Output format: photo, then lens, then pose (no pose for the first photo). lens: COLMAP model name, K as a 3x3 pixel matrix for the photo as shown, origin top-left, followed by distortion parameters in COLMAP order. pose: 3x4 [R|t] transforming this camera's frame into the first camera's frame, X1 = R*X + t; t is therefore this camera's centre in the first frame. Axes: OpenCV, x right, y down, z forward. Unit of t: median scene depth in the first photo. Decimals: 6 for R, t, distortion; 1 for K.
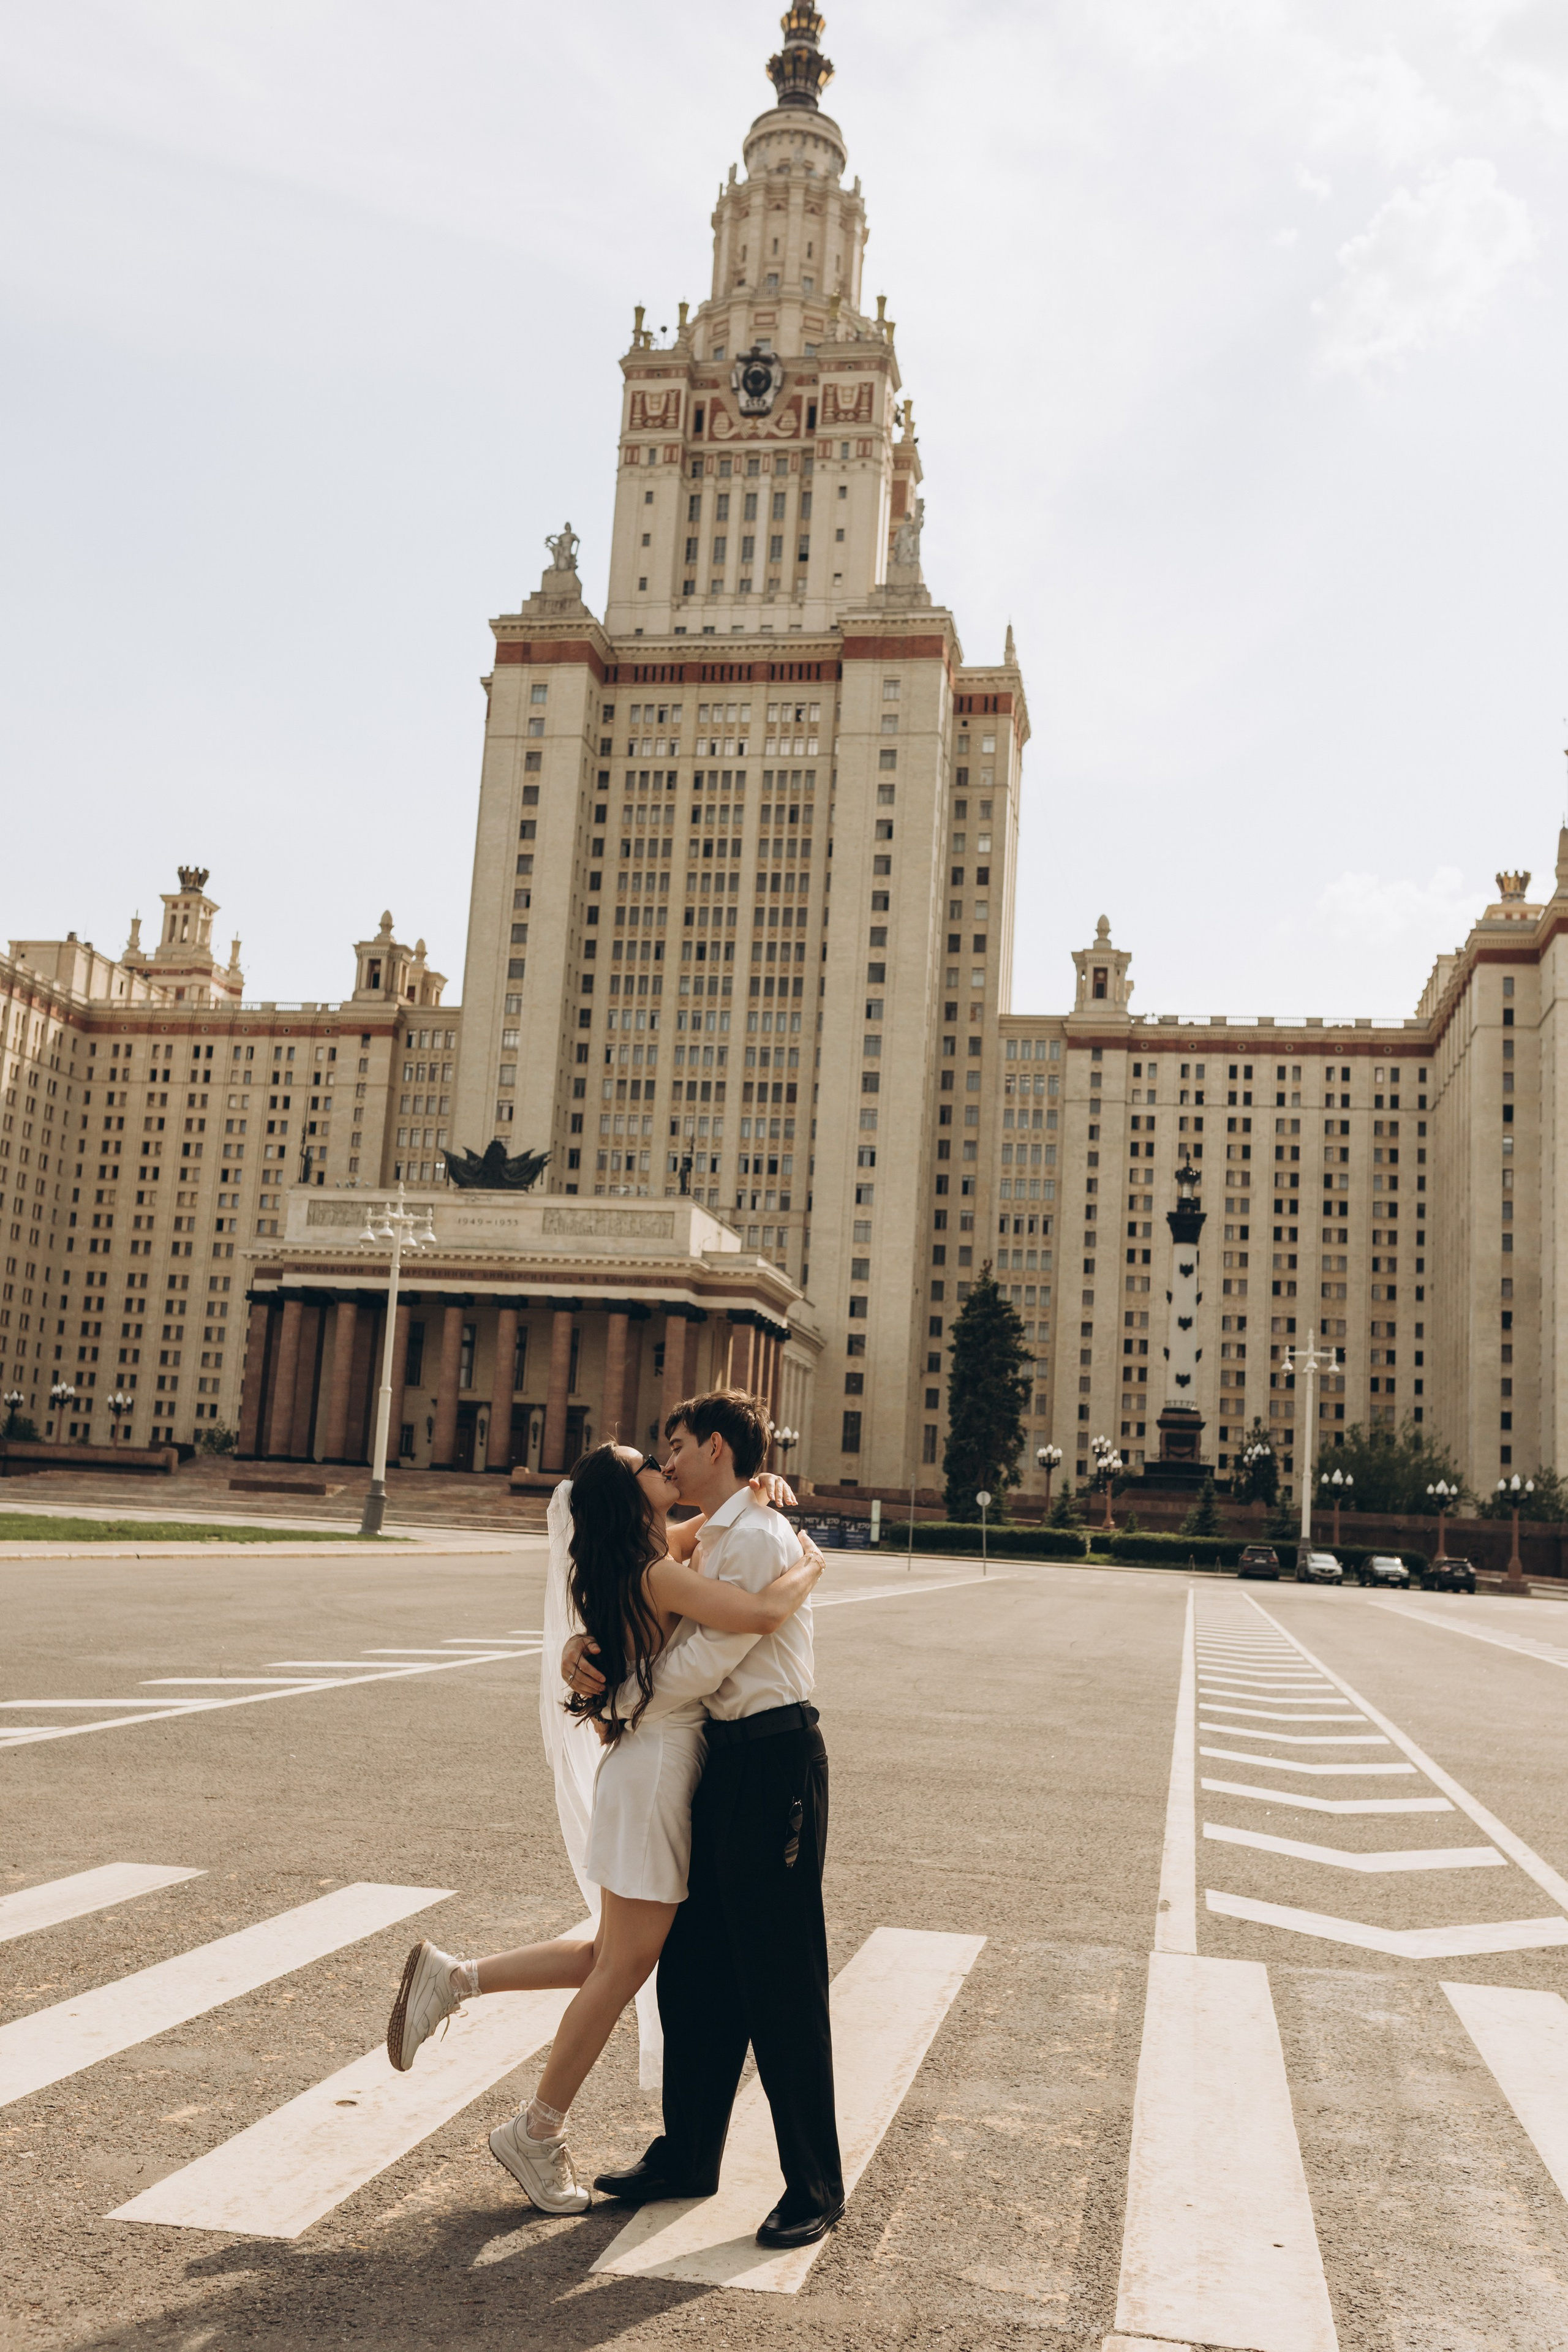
lens RADIAL K [[2594.0, 0, 764.4], [0, 2594.0, 1101.6], [0, 0, 1]] dist [0.014769, 0.000000]
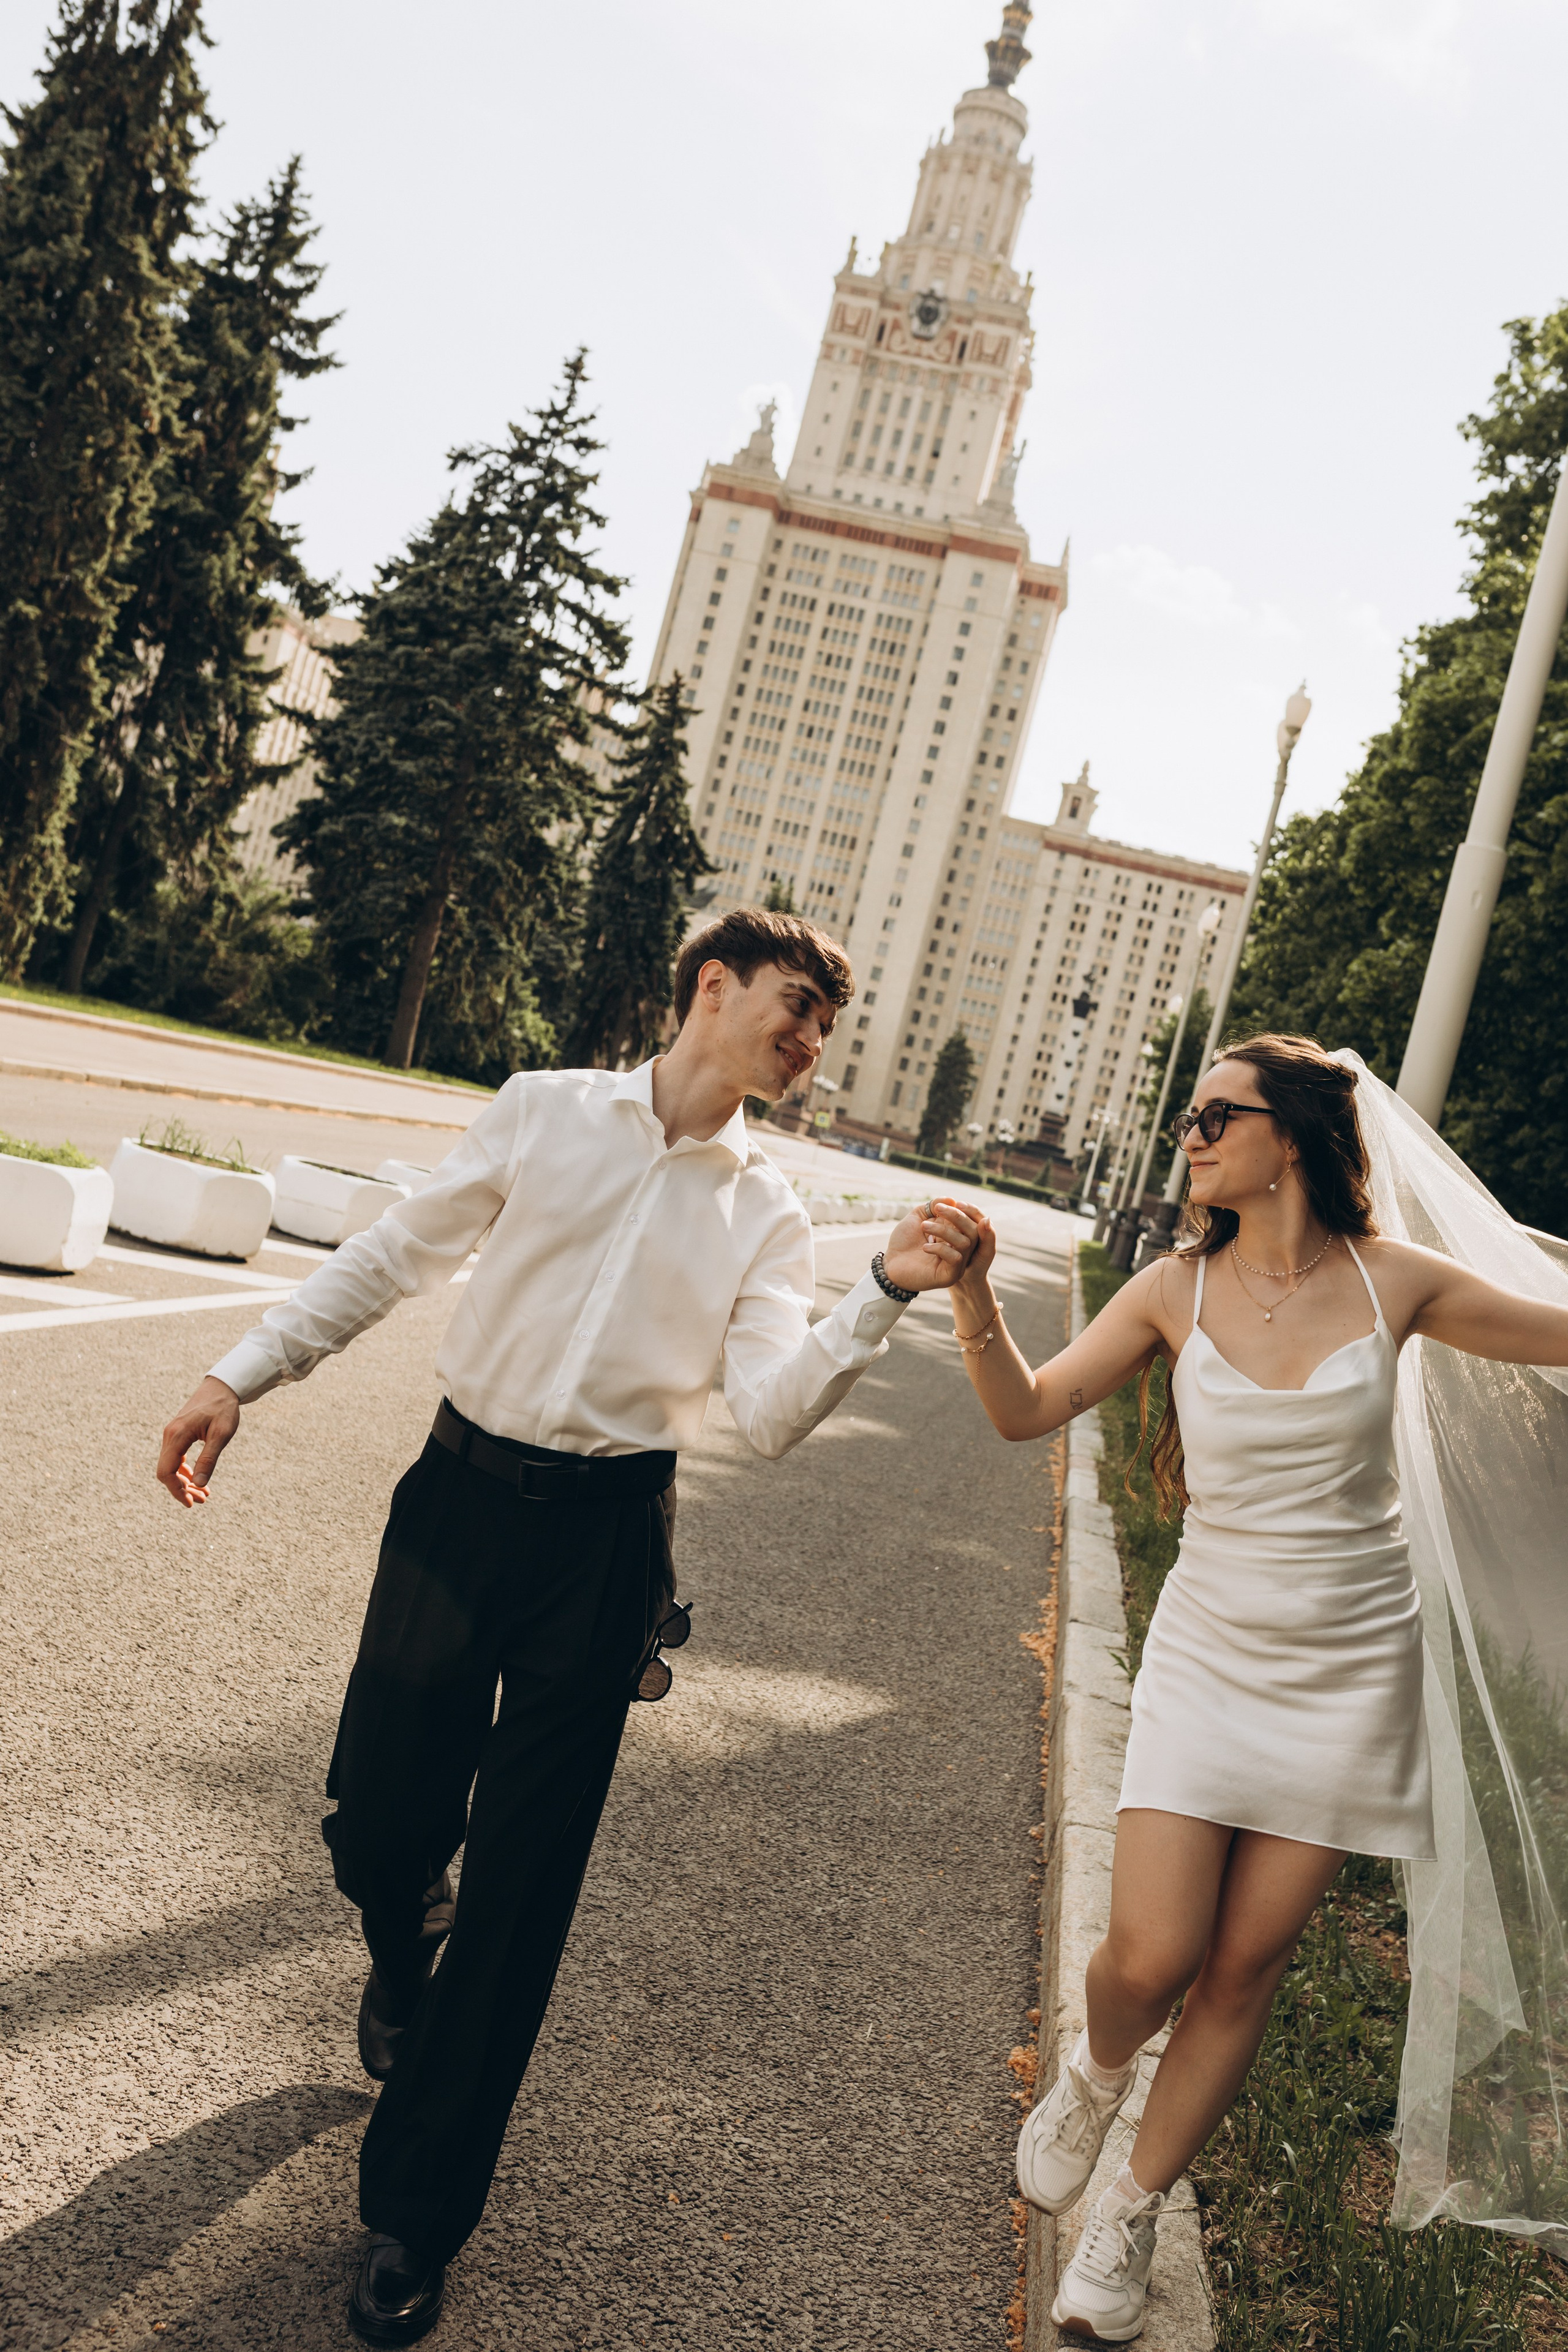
lens RADIAL K [[2594.0, 0, 802.3], [0, 2594.0, 1188.1], [0, 0, 1]] dist [0.014769, 0.000000]
pose [[0.980204, 0.190622, 0.053510, -0.056798], [-0.197344, 0.962457, 0.186365, -0.080497], [-0.015976, -0.193235, 0.981022, -0.459522]]
